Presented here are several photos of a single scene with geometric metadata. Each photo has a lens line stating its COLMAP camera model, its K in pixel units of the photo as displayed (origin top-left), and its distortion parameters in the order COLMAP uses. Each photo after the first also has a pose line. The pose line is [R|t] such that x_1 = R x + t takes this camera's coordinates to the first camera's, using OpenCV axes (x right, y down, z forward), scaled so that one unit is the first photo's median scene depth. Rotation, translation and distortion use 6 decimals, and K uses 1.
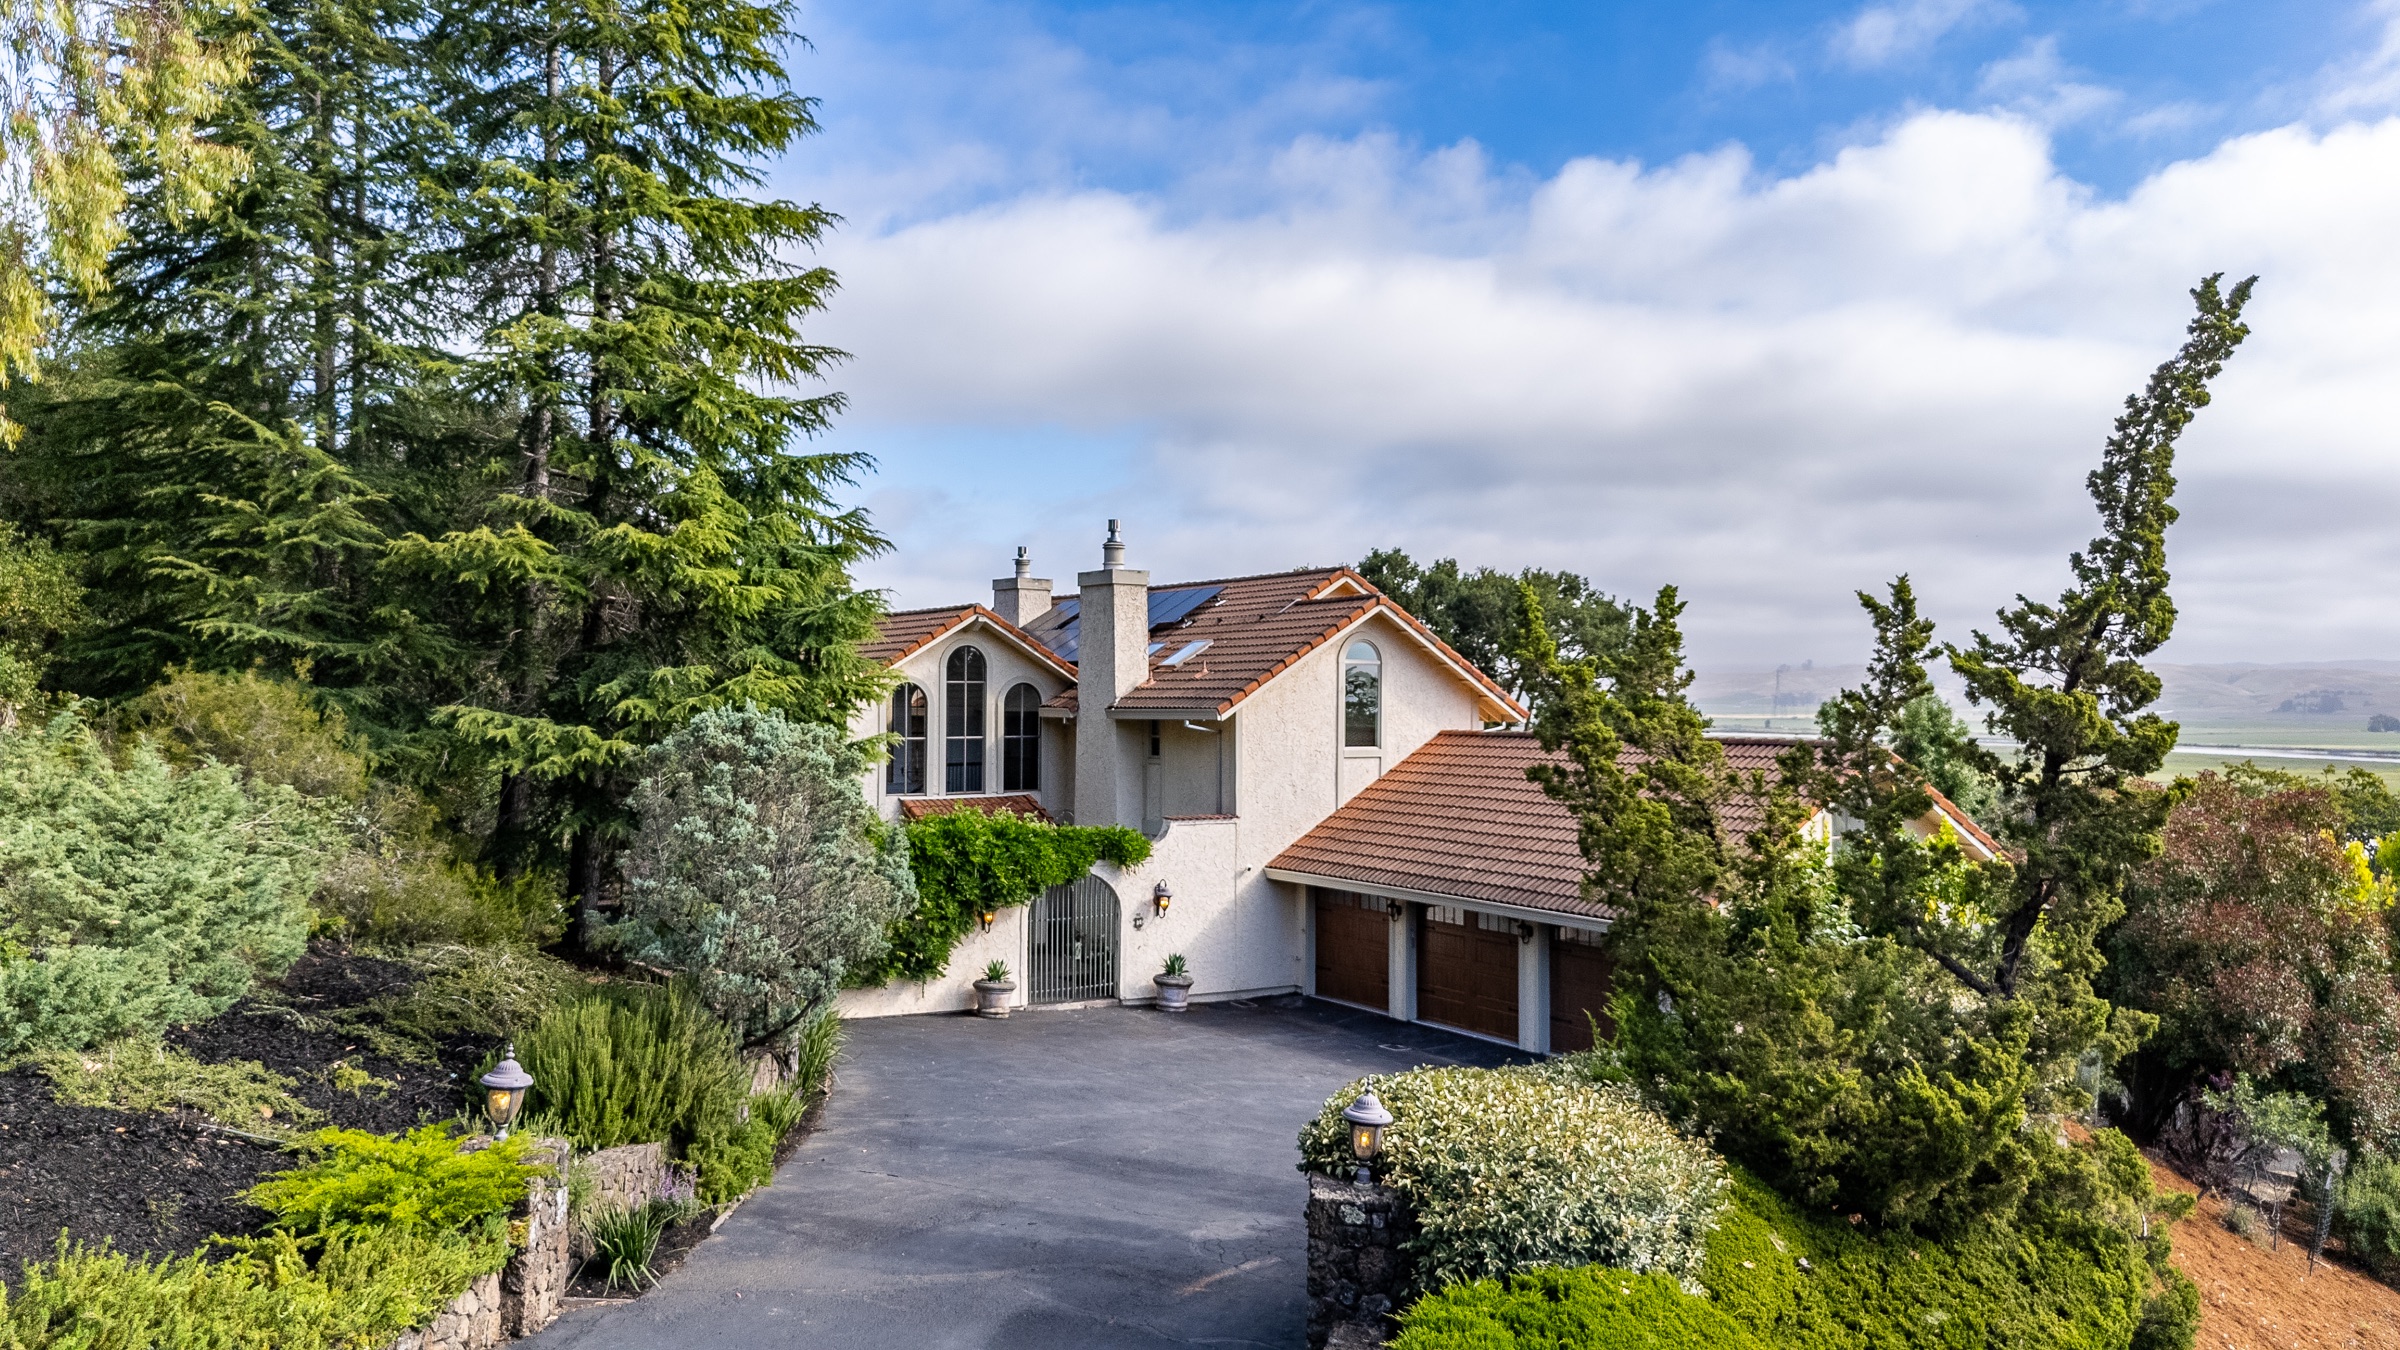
lens RADIAL K [[1804.9, 0, 1200.0], [0, 1804.9, 675.0], [0, 0, 1]] dist [0.042276, -0.002147]
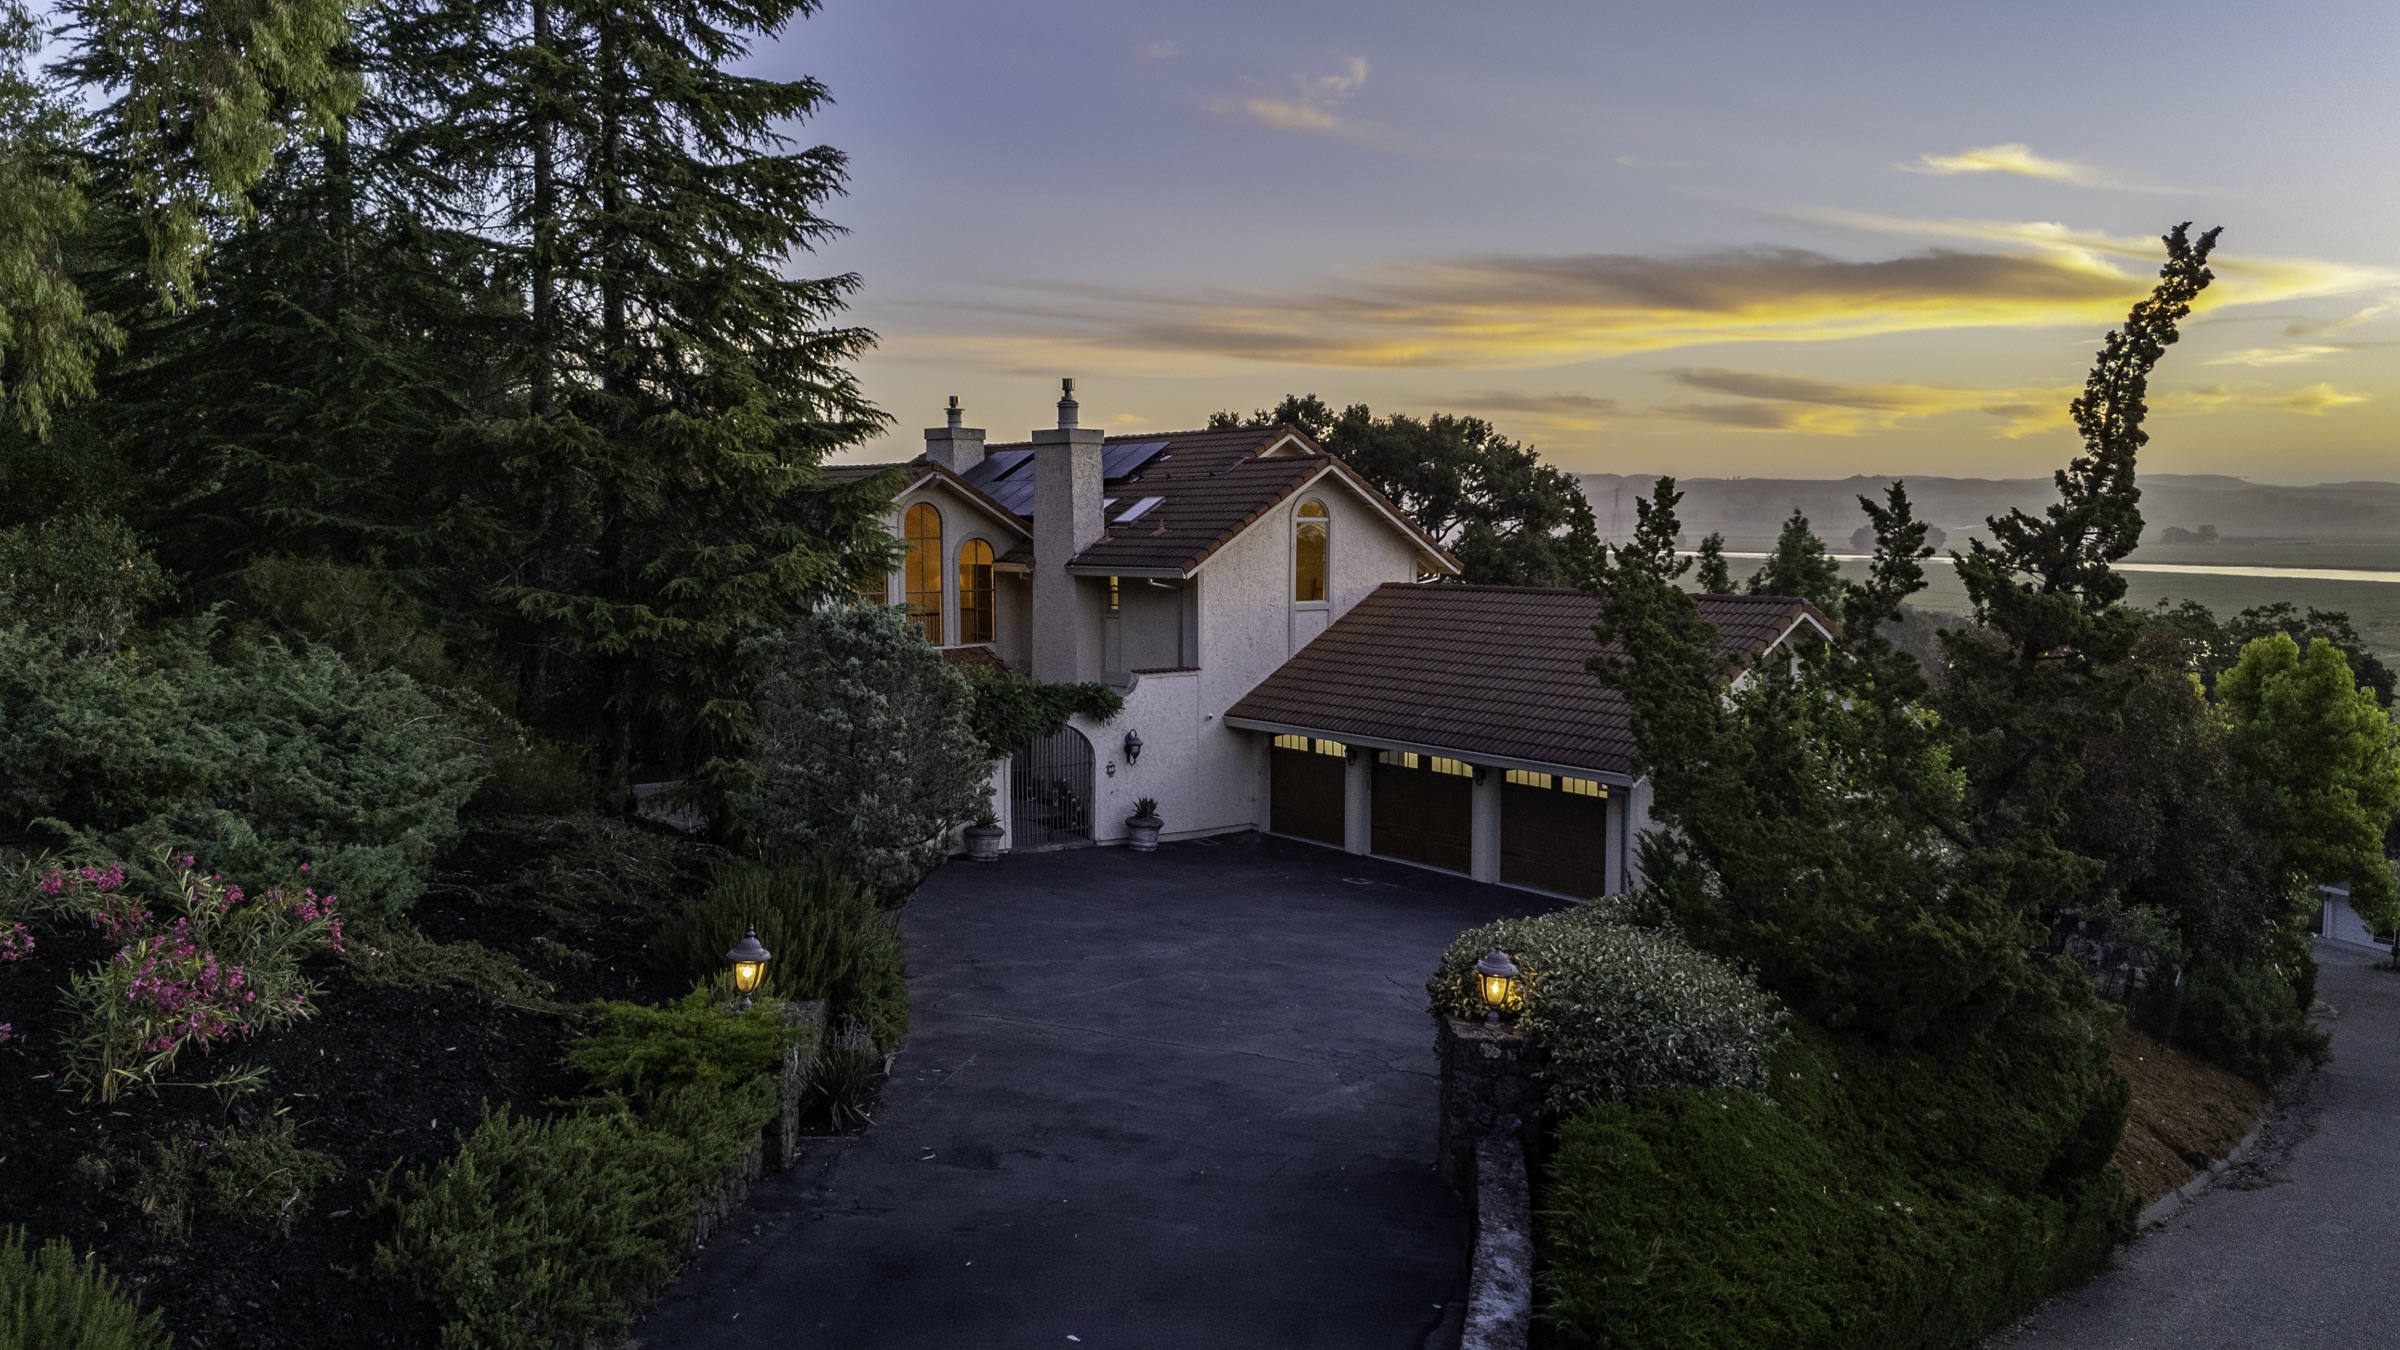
lens RADIAL K [[1809.6, 0, 1200.0], [0, 1809.6, 675.0], [0, 0, 1]] dist [0.051985, -0.003791]
pose [[0.996047, -0.011772, 0.088047, -0.114391], [0.002822, 0.994874, 0.101086, -0.038719], [-0.088785, -0.100438, 0.990974, -0.080563]]
